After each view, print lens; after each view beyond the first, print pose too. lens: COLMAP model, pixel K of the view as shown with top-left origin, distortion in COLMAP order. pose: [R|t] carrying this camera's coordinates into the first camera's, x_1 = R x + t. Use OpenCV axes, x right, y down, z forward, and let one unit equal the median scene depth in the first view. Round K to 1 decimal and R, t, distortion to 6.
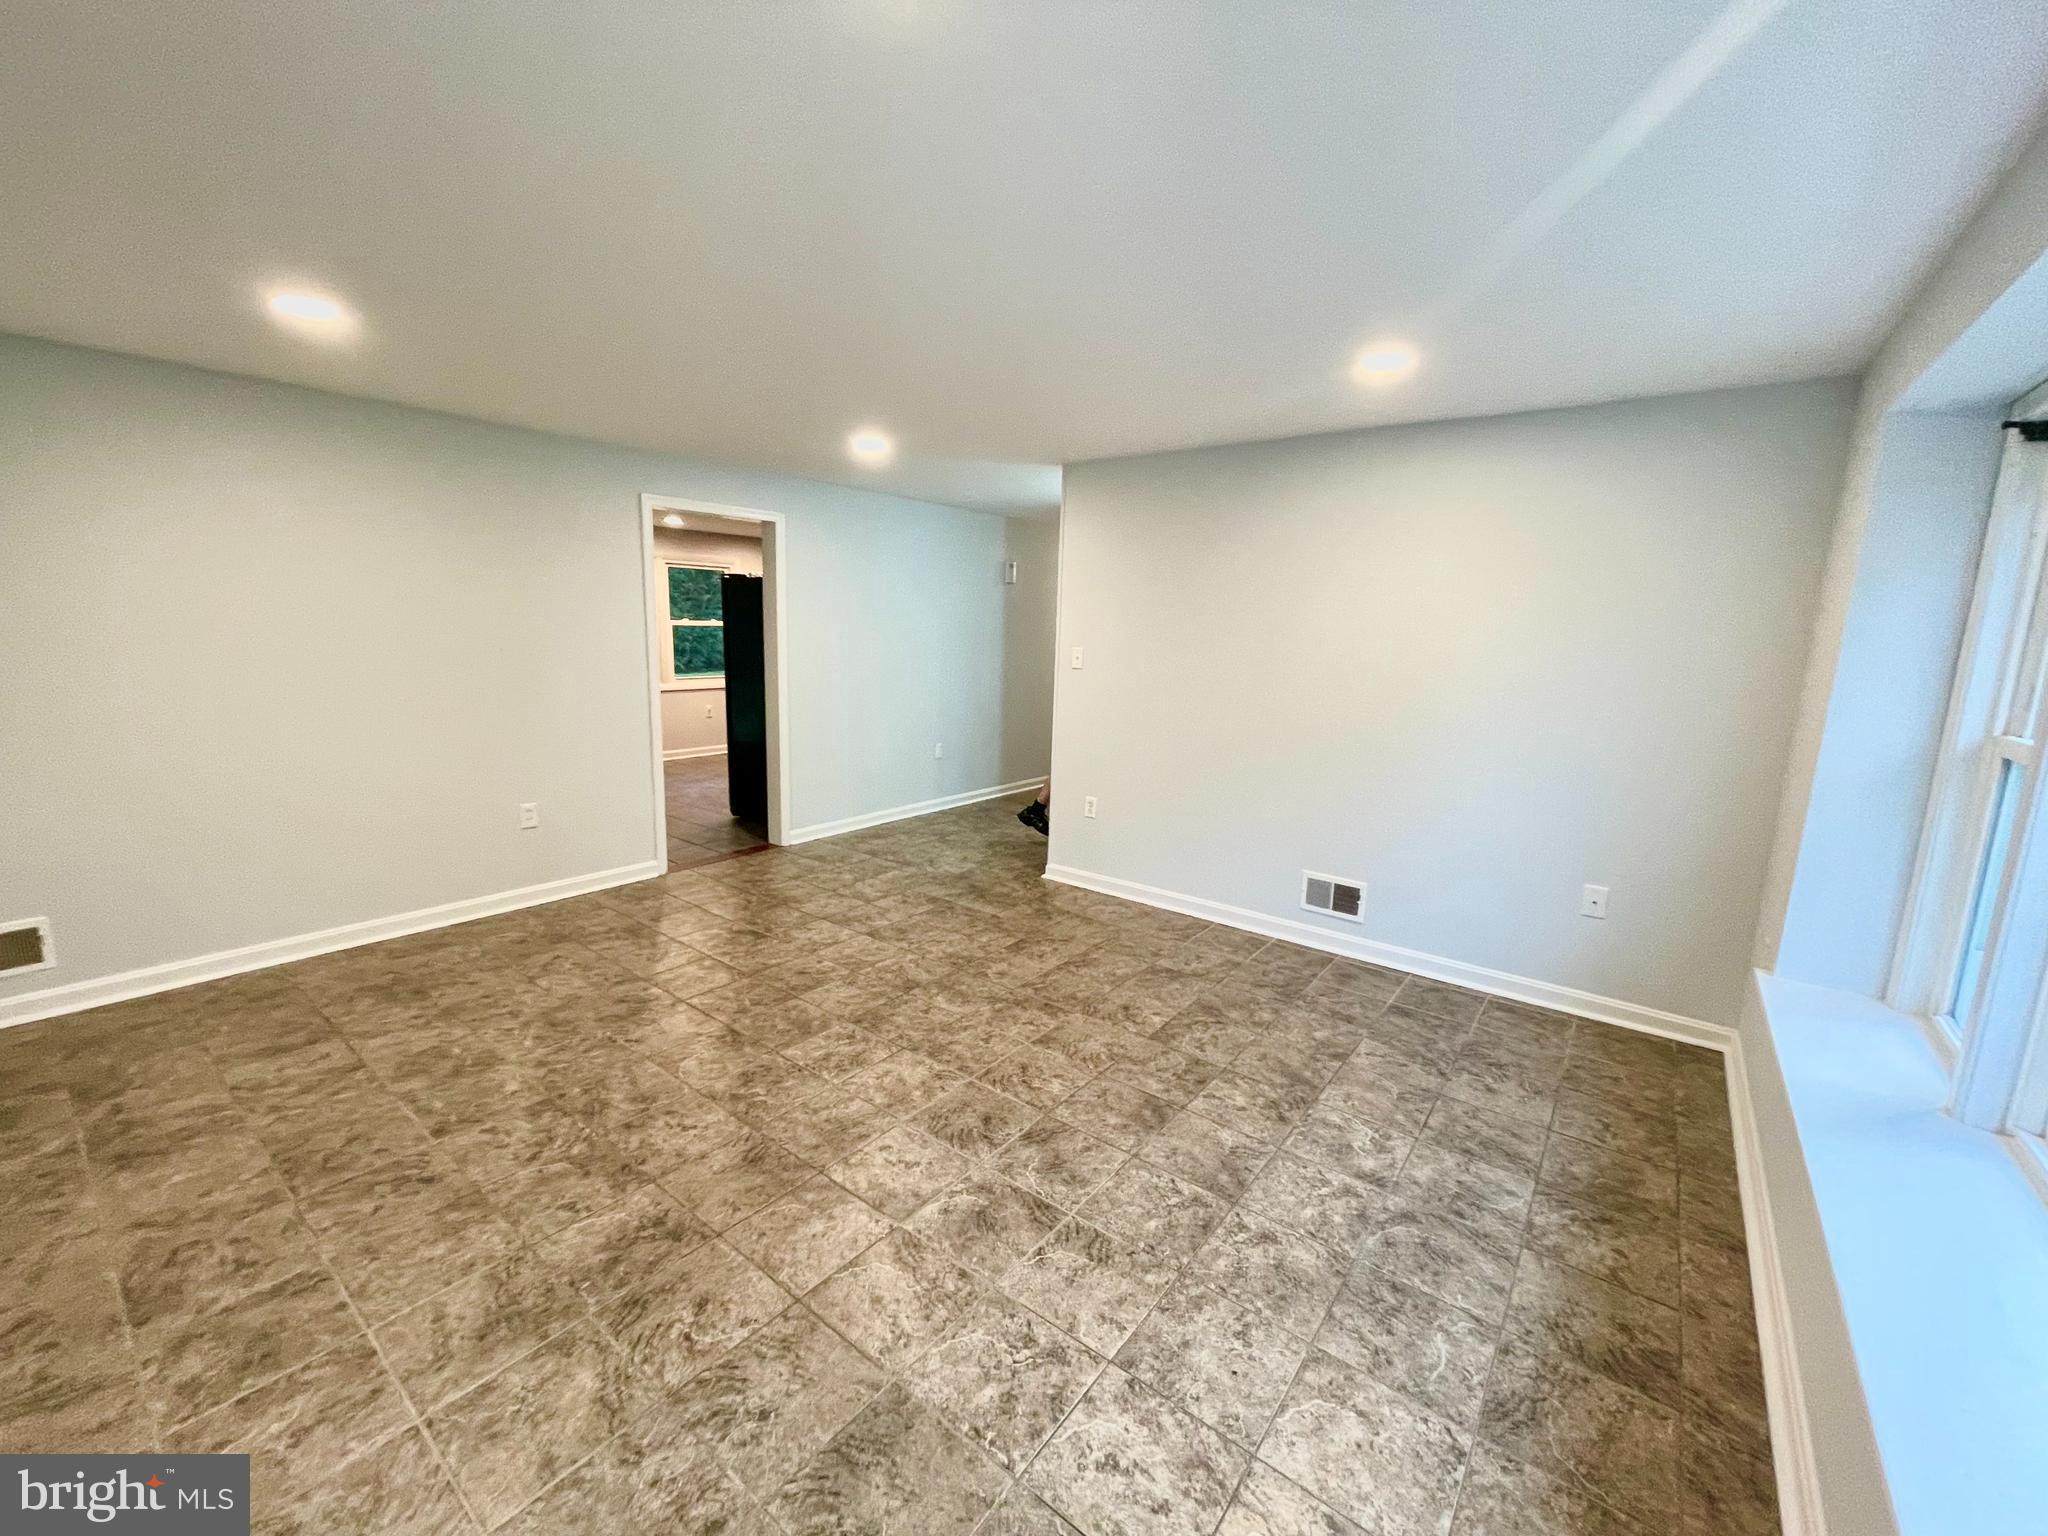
lens RADIAL K [[826.0, 0, 1022.6], [0, 826.0, 764.6], [0, 0, 1]] dist [-0.005611, 0.000179]
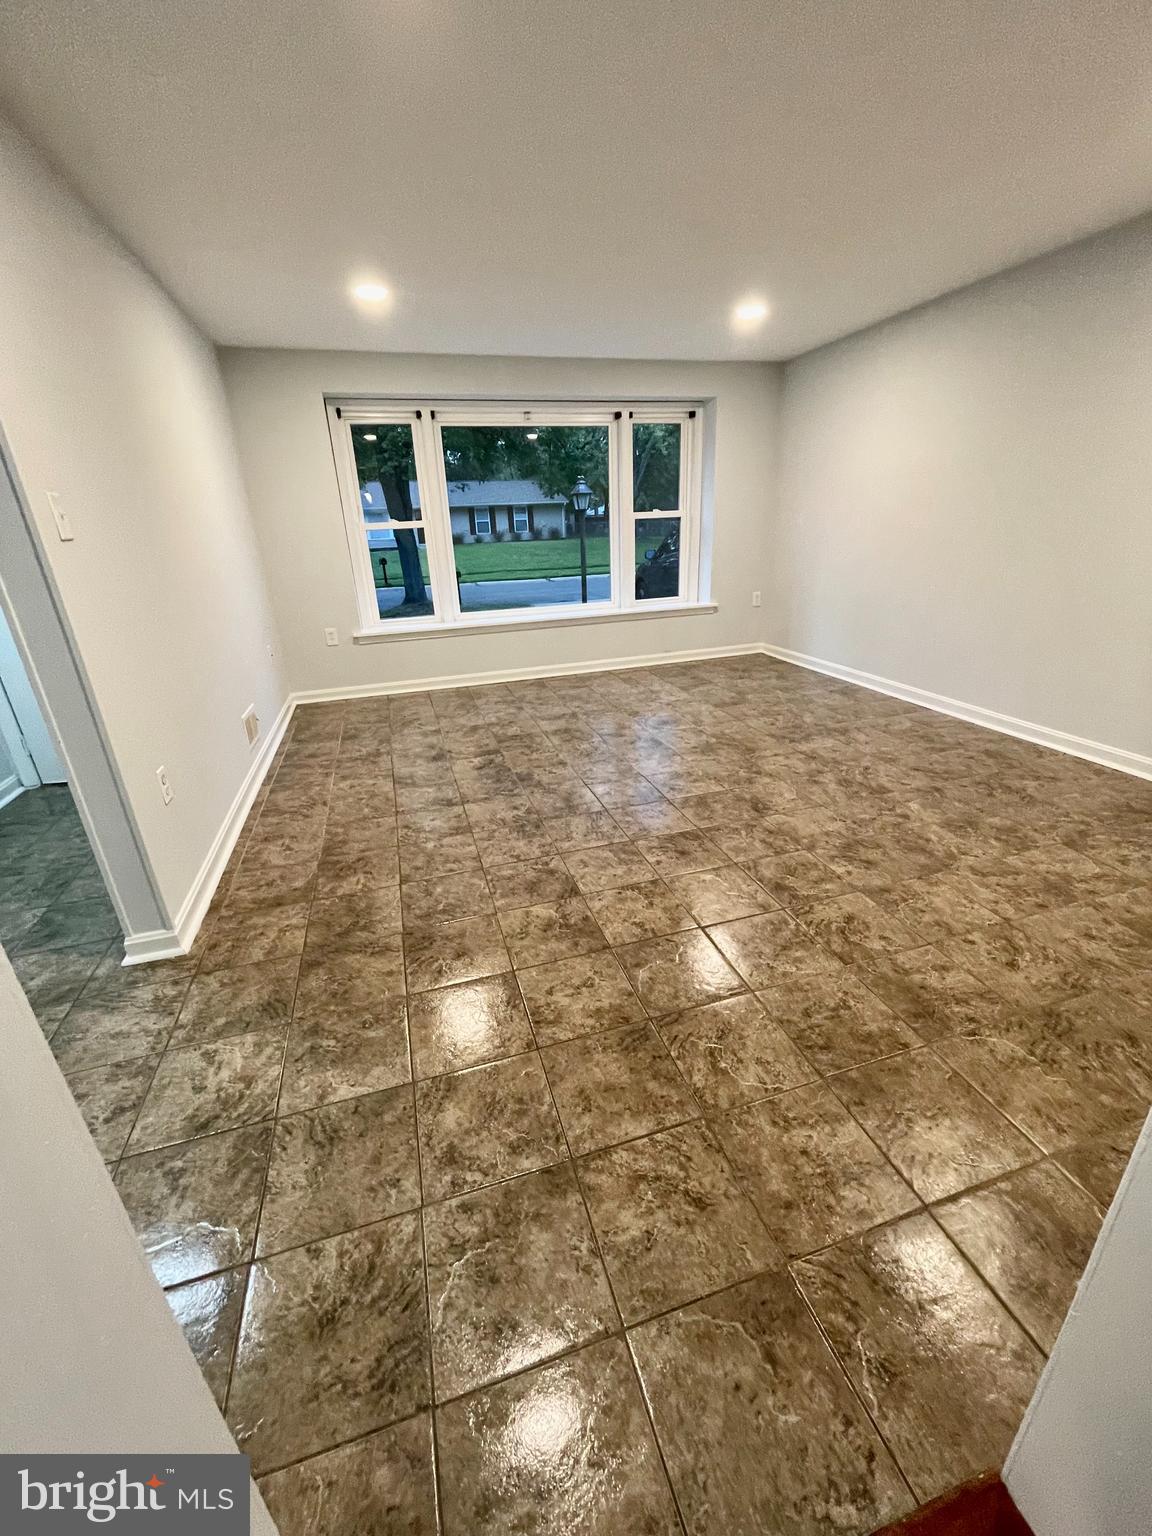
lens RADIAL K [[619.5, 0, 579.3], [0, 619.5, 769.1], [0, 0, 1]] dist [-0.005611, 0.000179]
pose [[-0.819059, -0.209918, 0.533926, -0.625574], [0.114906, 0.851774, 0.511153, -0.237345], [-0.562084, 0.480016, -0.673532, 1.777781]]
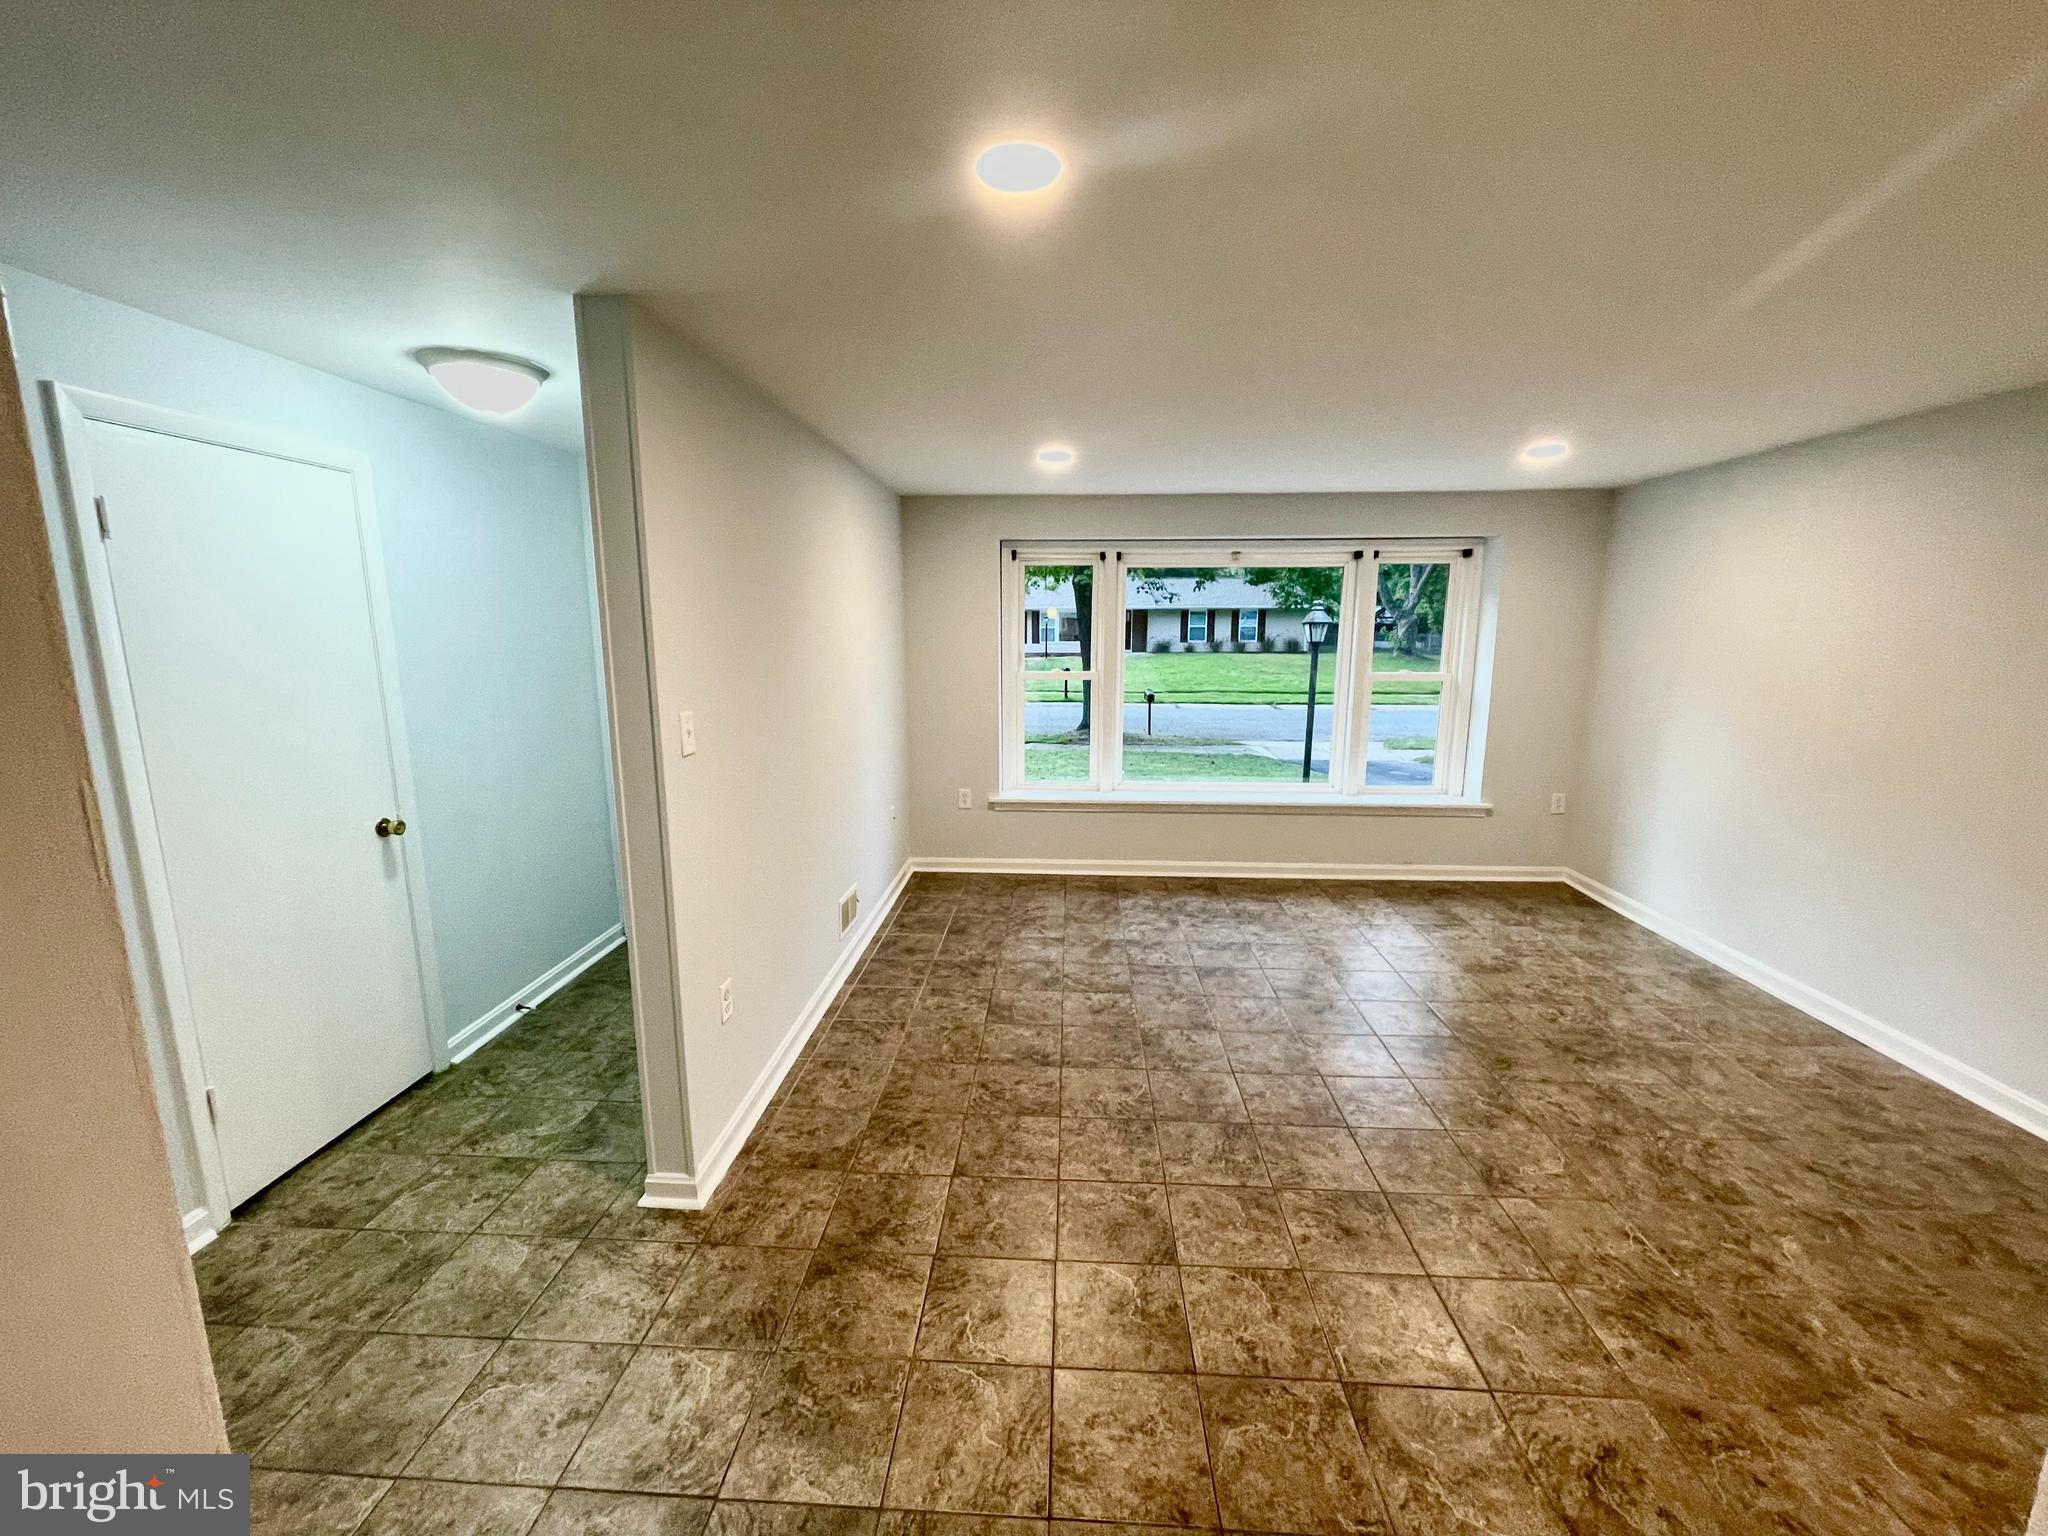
lens RADIAL K [[826.0, 0, 1019.8], [0, 826.0, 768.3], [0, 0, 1]] dist [-0.005611, 0.000179]
pose [[-0.564979, -0.170587, 0.807279, -0.681590], [0.126563, 0.948899, 0.289089, -0.350437], [-0.815341, 0.265501, -0.514518, 1.706395]]
